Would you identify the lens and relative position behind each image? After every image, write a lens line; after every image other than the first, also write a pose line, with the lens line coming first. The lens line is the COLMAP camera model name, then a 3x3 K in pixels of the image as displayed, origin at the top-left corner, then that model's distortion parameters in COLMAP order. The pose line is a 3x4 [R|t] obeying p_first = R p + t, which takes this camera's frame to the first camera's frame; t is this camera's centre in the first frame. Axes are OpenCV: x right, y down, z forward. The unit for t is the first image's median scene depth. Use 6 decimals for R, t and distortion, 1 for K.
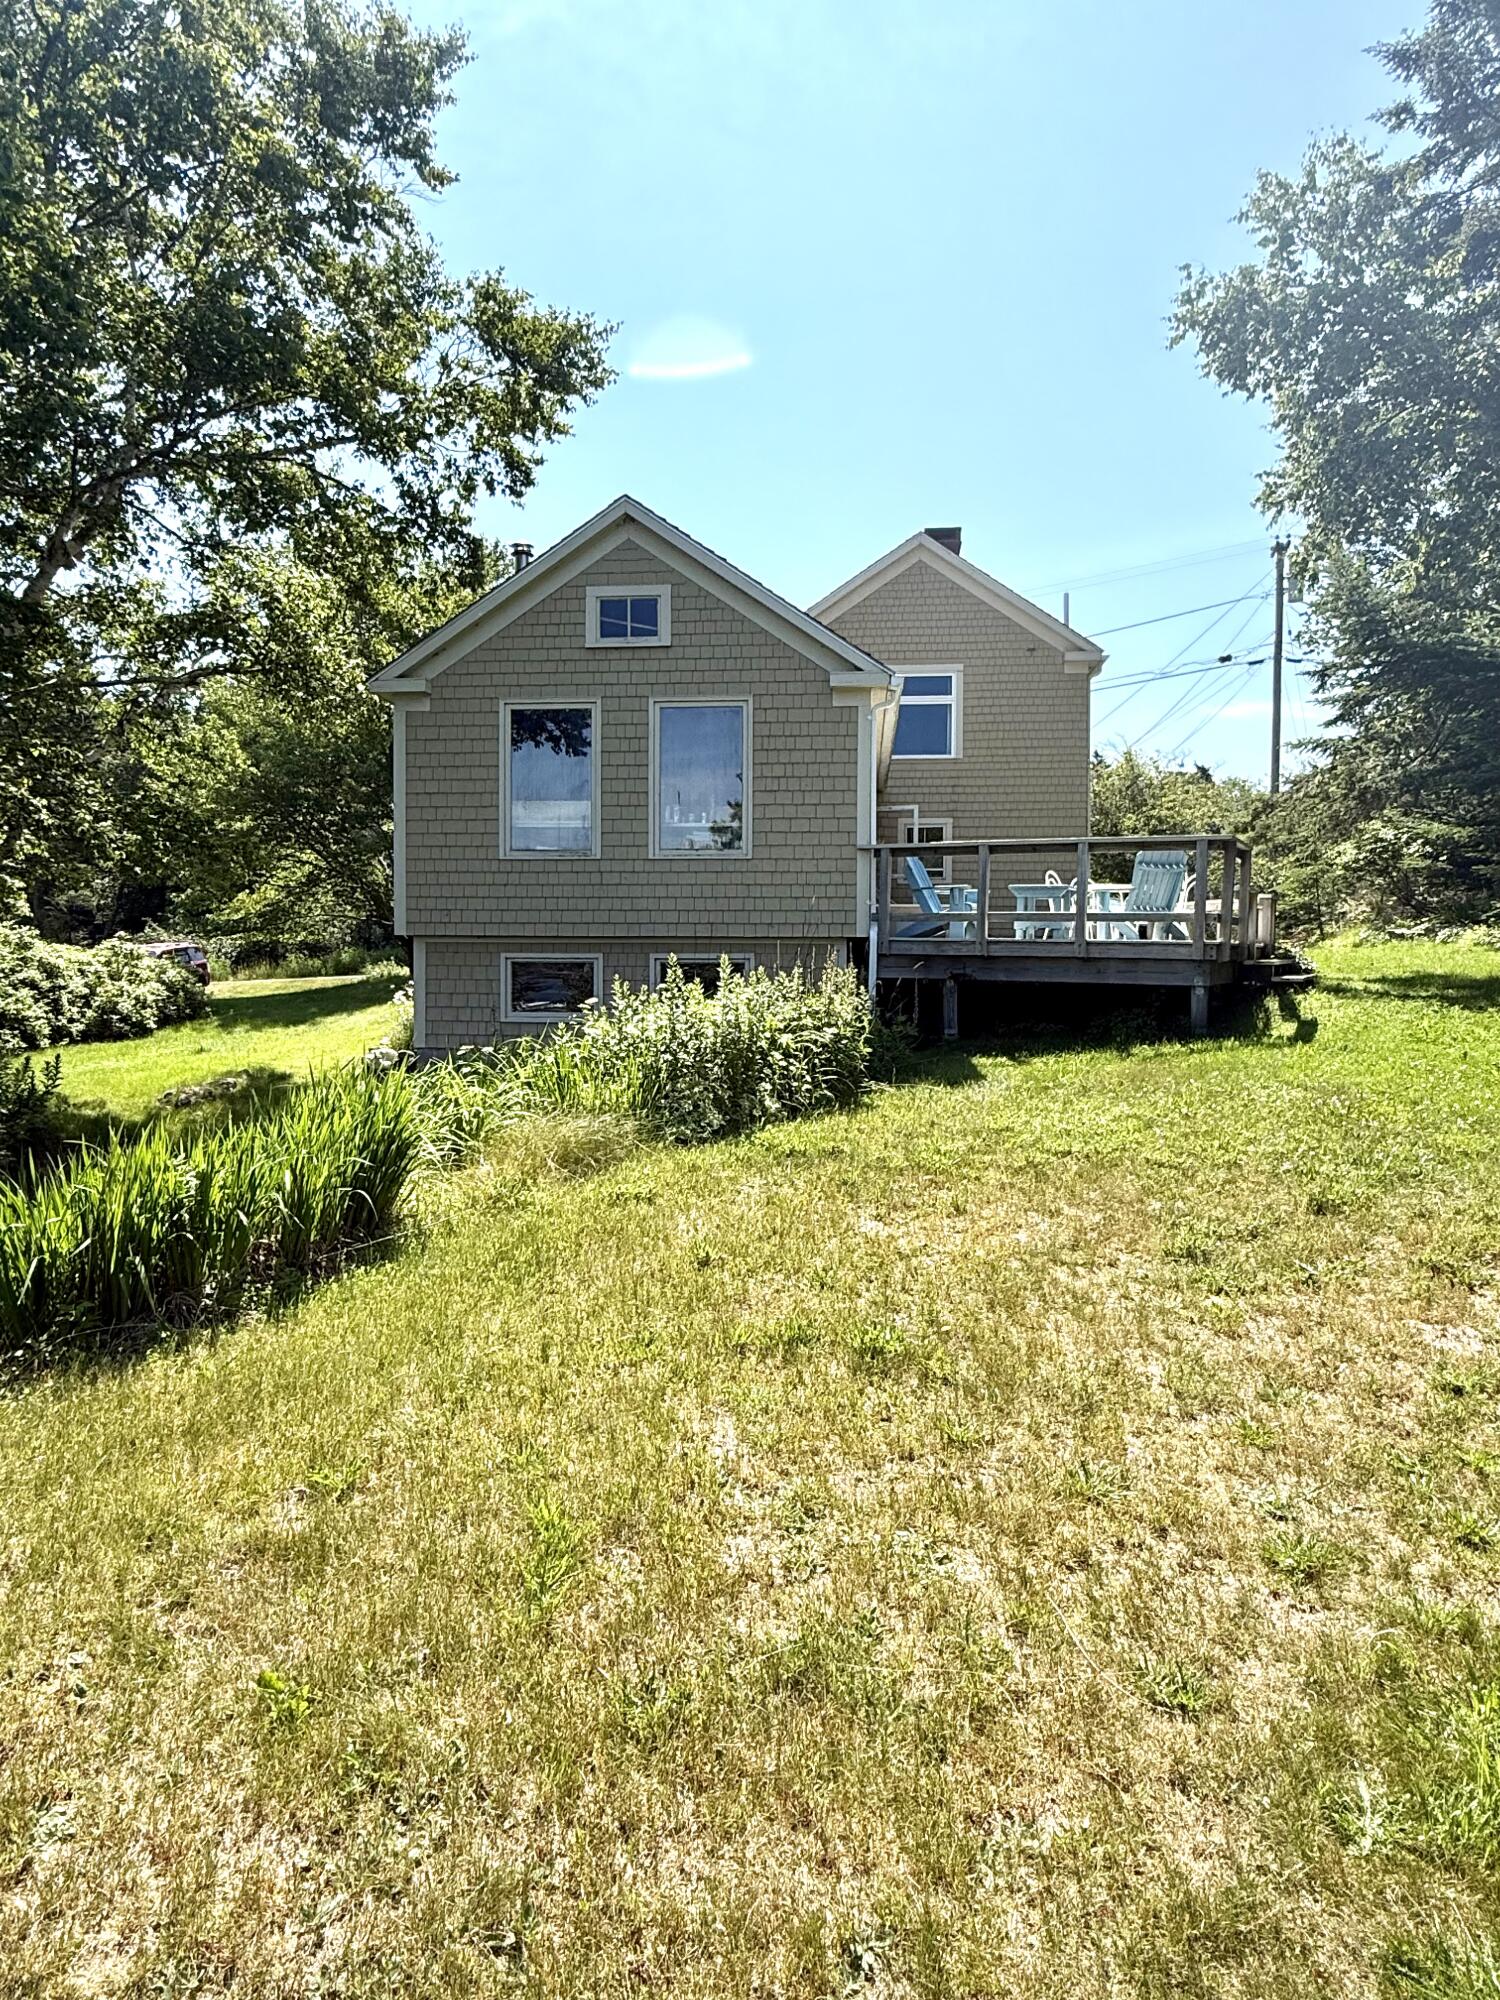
lens RADIAL K [[1215.4, 0, 740.6], [0, 1215.4, 994.0], [0, 0, 1]] dist [-0.006684, 0.004020]
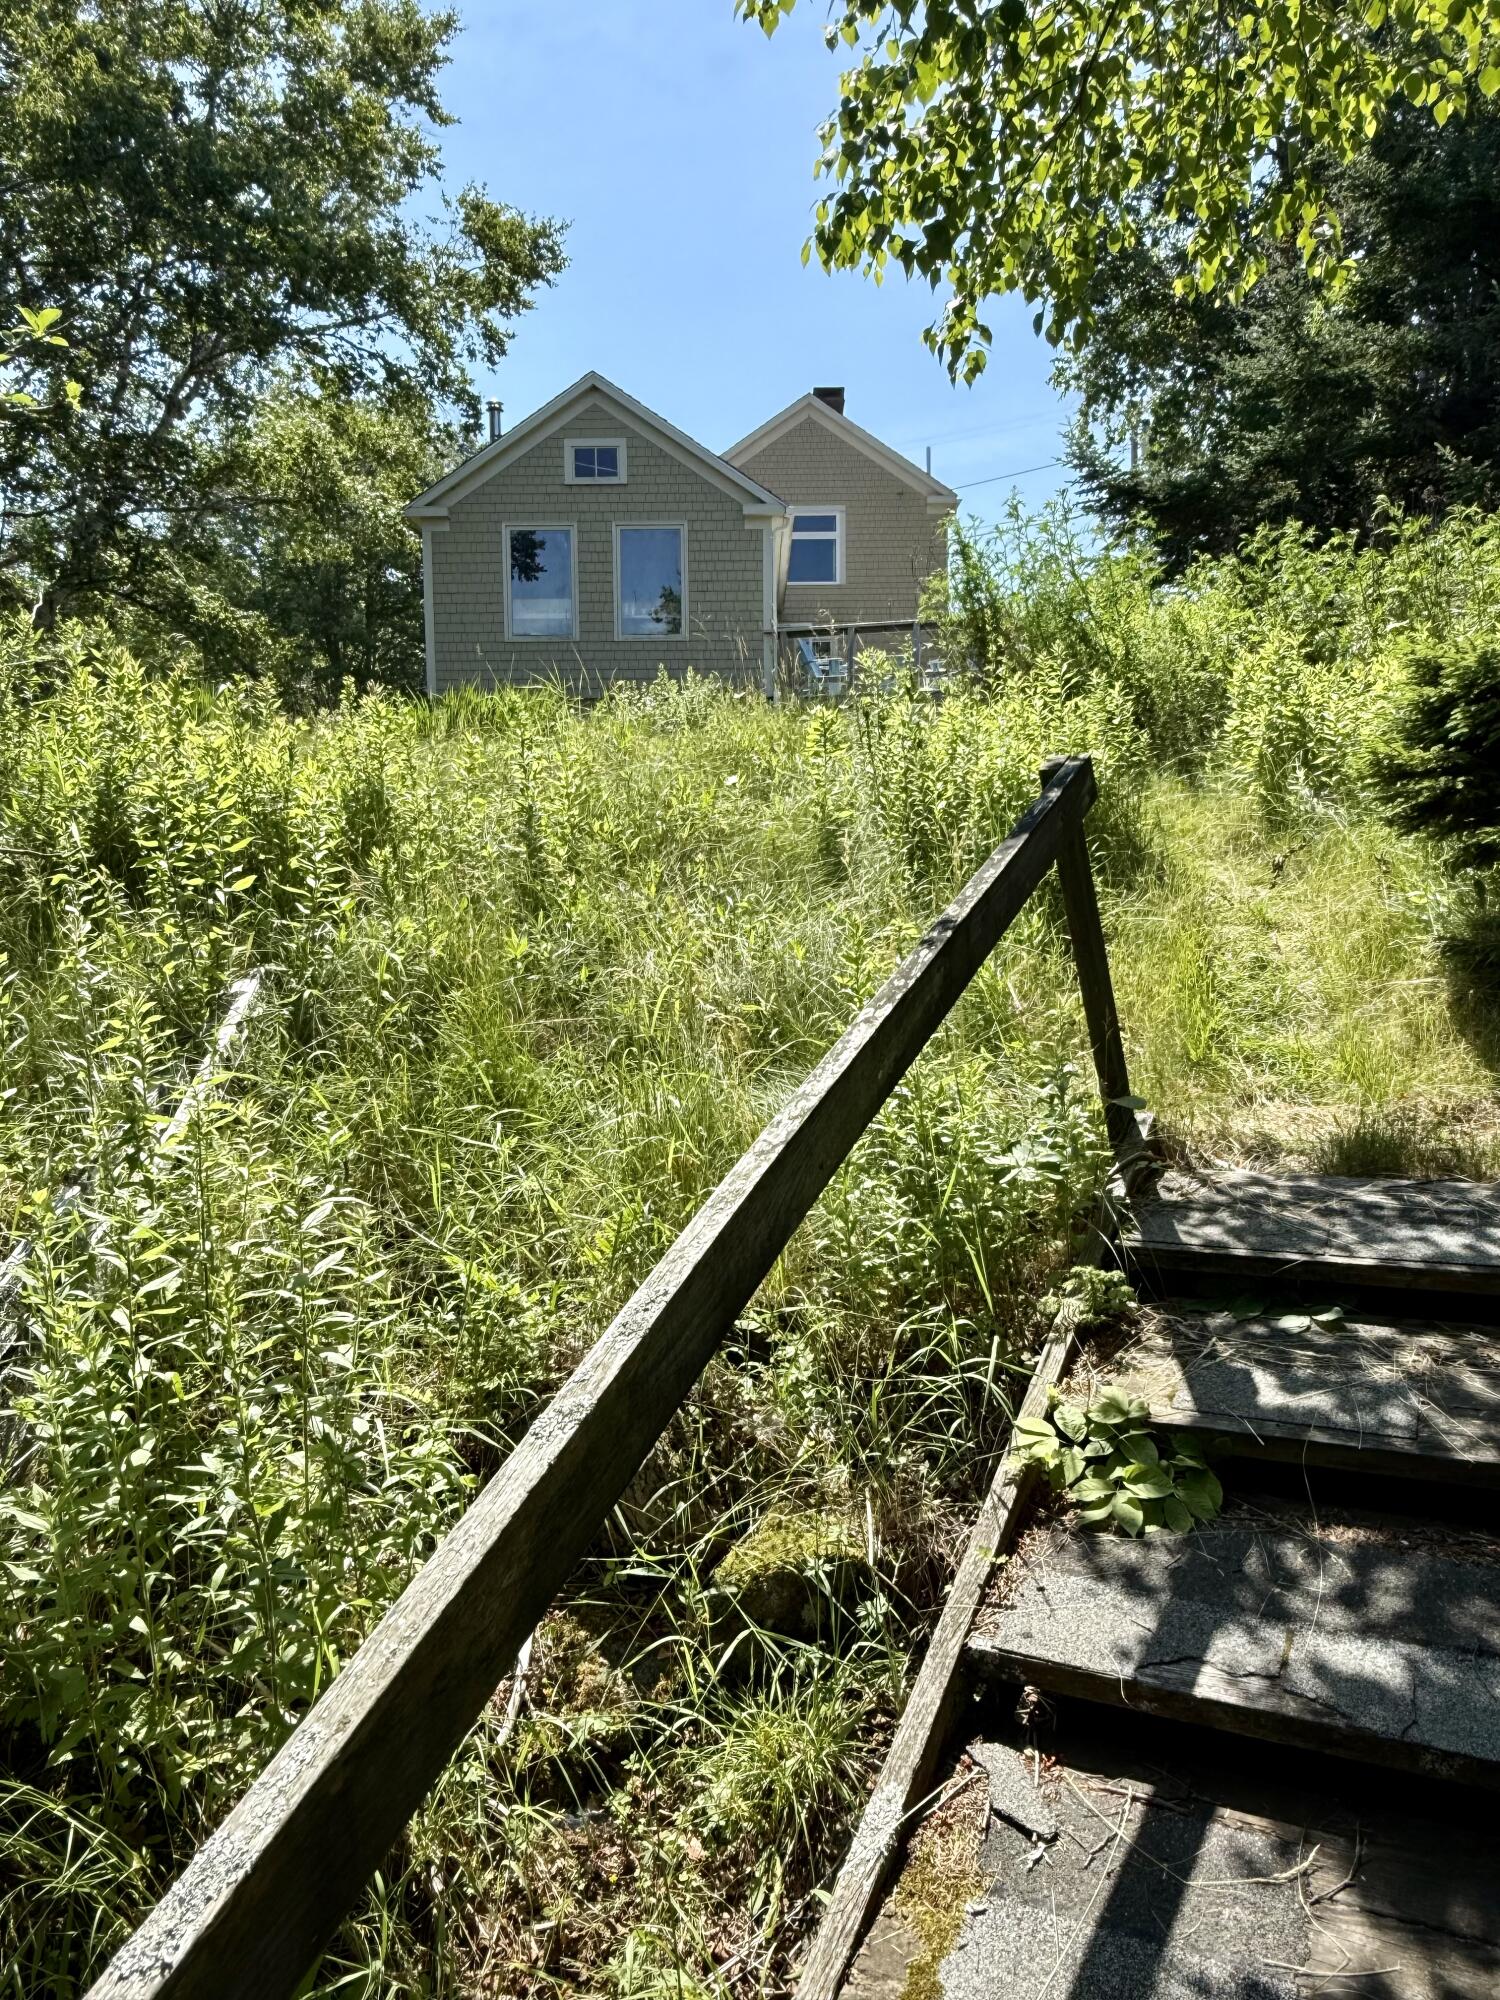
lens RADIAL K [[1317.6, 0, 759.0], [0, 1317.6, 1005.9], [0, 0, 1]] dist [0.001774, -0.005025]
pose [[0.995261, -0.024977, 0.093978, -0.056824], [0.016540, 0.995849, 0.089508, 0.154534], [-0.095823, -0.087530, 0.991542, -0.493956]]
